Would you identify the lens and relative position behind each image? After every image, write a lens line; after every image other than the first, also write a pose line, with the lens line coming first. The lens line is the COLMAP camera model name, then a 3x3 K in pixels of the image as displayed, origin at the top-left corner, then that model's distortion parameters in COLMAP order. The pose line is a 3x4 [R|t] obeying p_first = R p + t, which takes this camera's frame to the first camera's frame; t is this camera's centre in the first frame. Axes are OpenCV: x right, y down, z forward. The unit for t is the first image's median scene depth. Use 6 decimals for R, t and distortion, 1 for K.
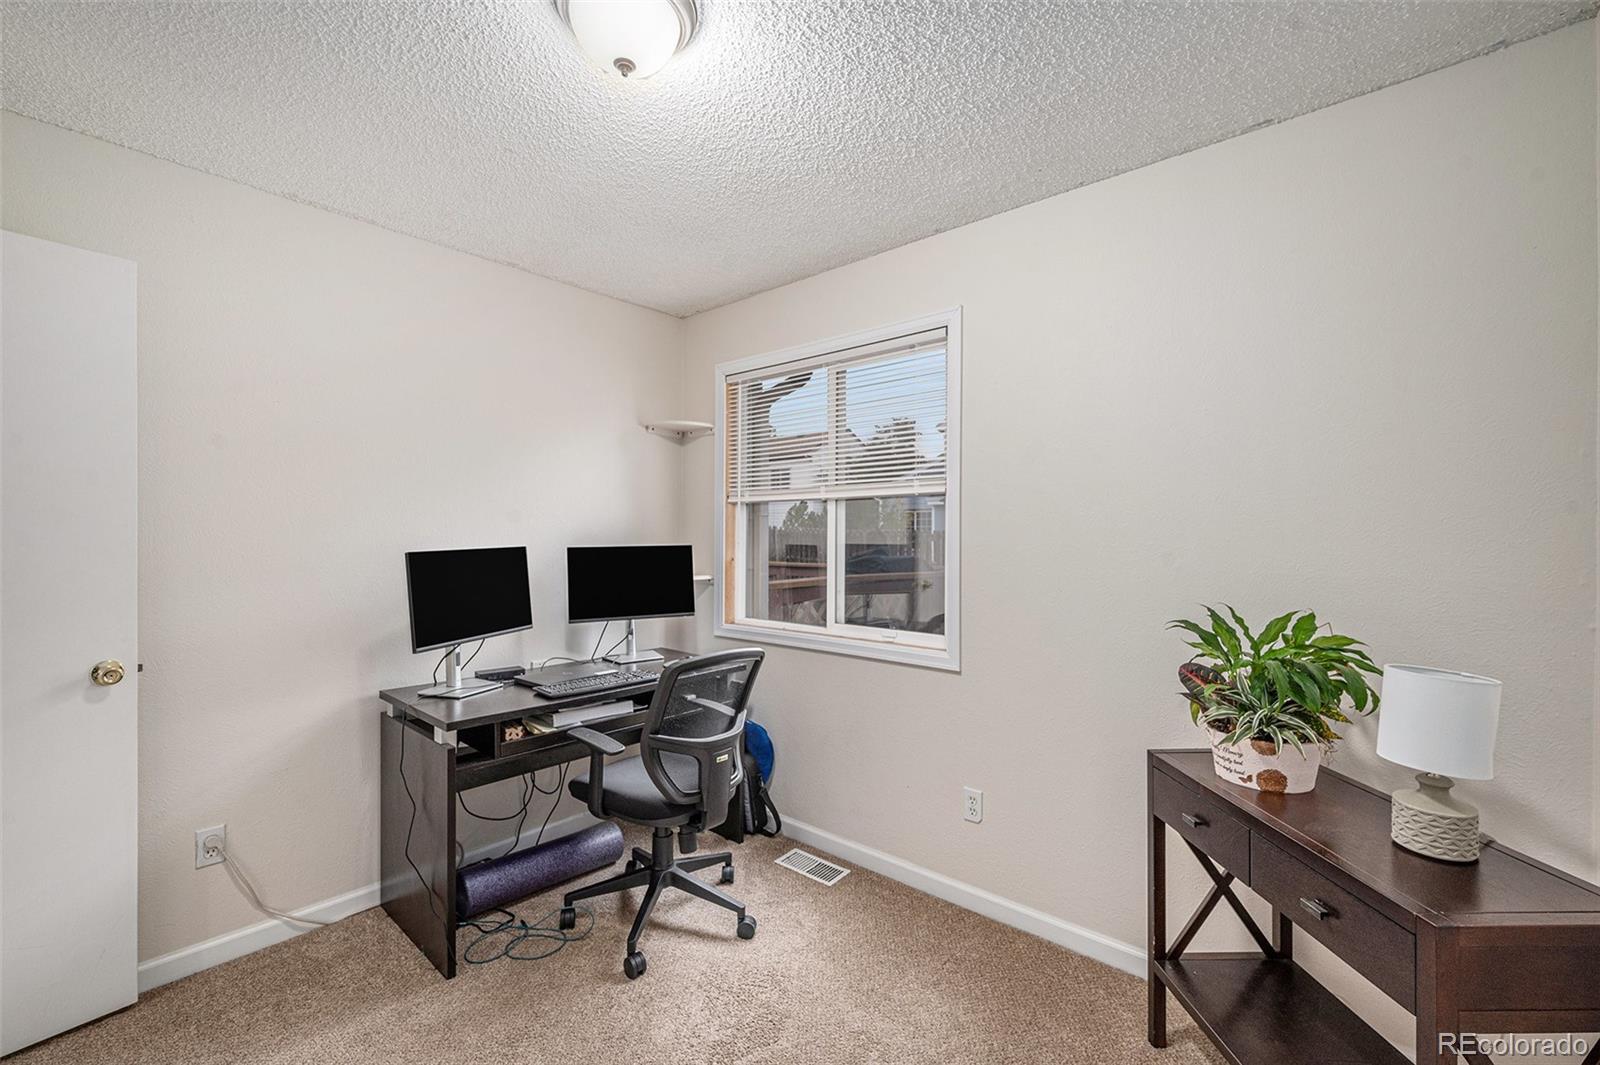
lens RADIAL K [[695.6, 0, 793.3], [0, 695.6, 526.3], [0, 0, 1]] dist [-0.001623, -0.000800]
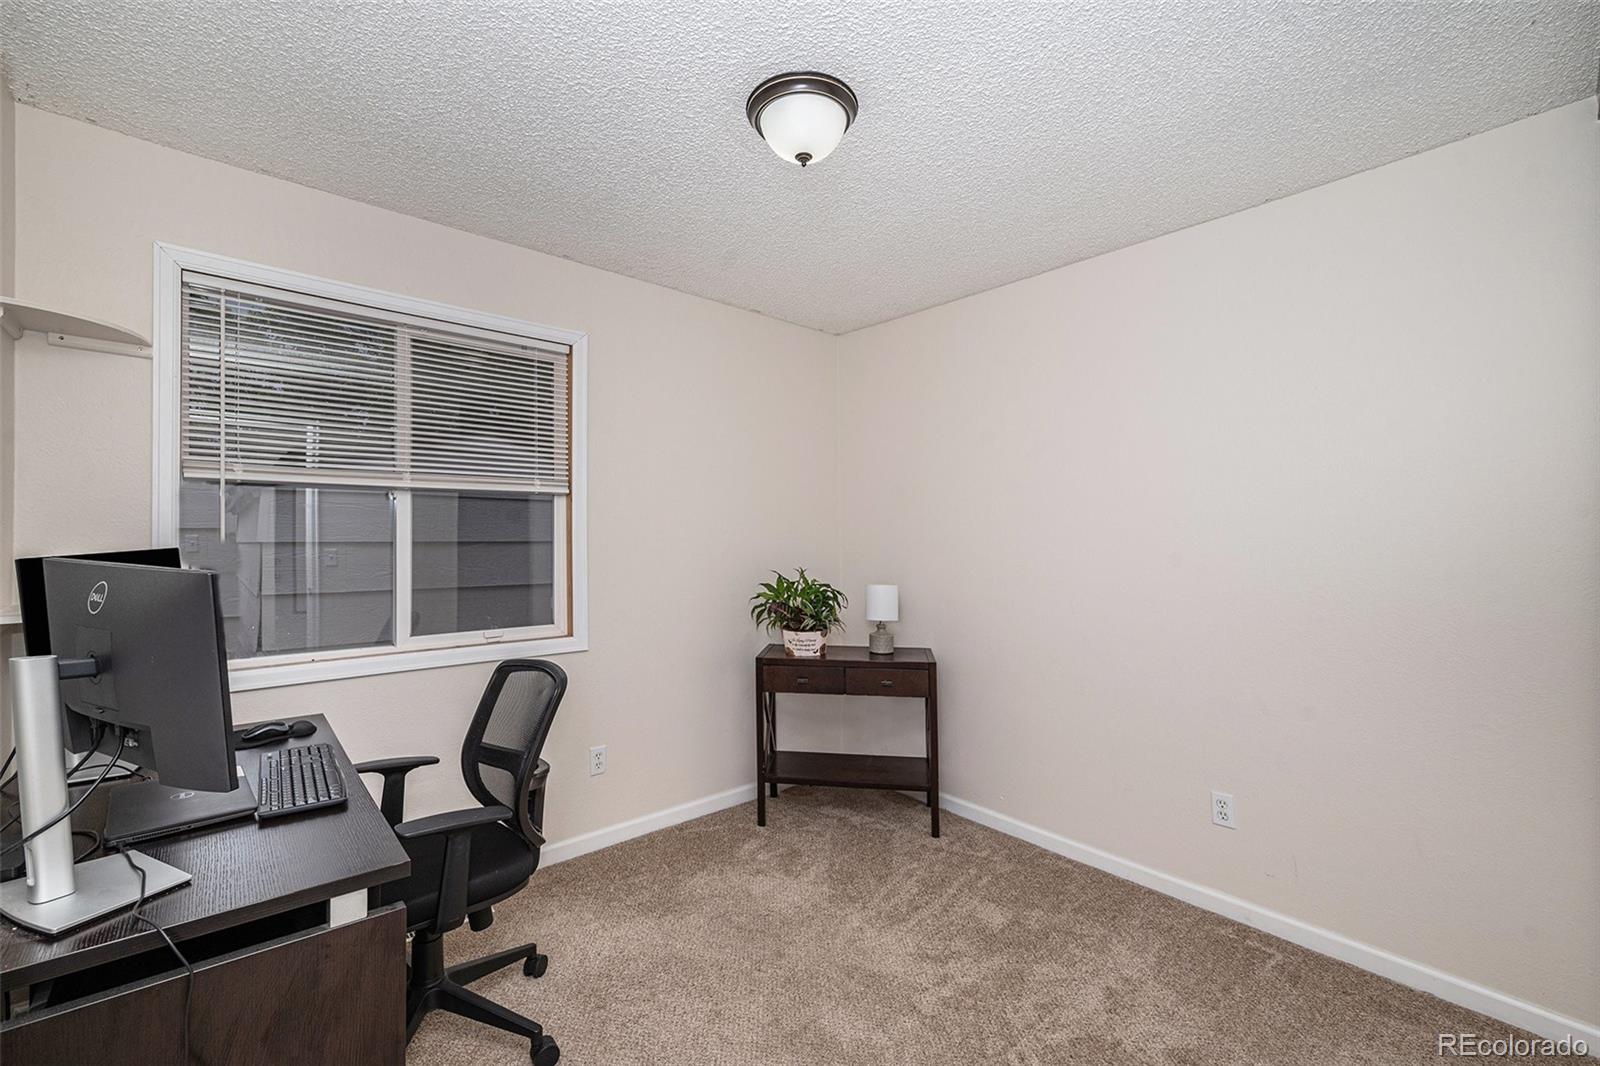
lens RADIAL K [[695.6, 0, 793.3], [0, 695.6, 526.8], [0, 0, 1]] dist [-0.001623, -0.000800]
pose [[0.092022, 0.021700, 0.995521, -0.808223], [0.000952, 0.999760, -0.021880, 0.026890], [-0.995757, 0.002961, 0.091979, 0.526052]]
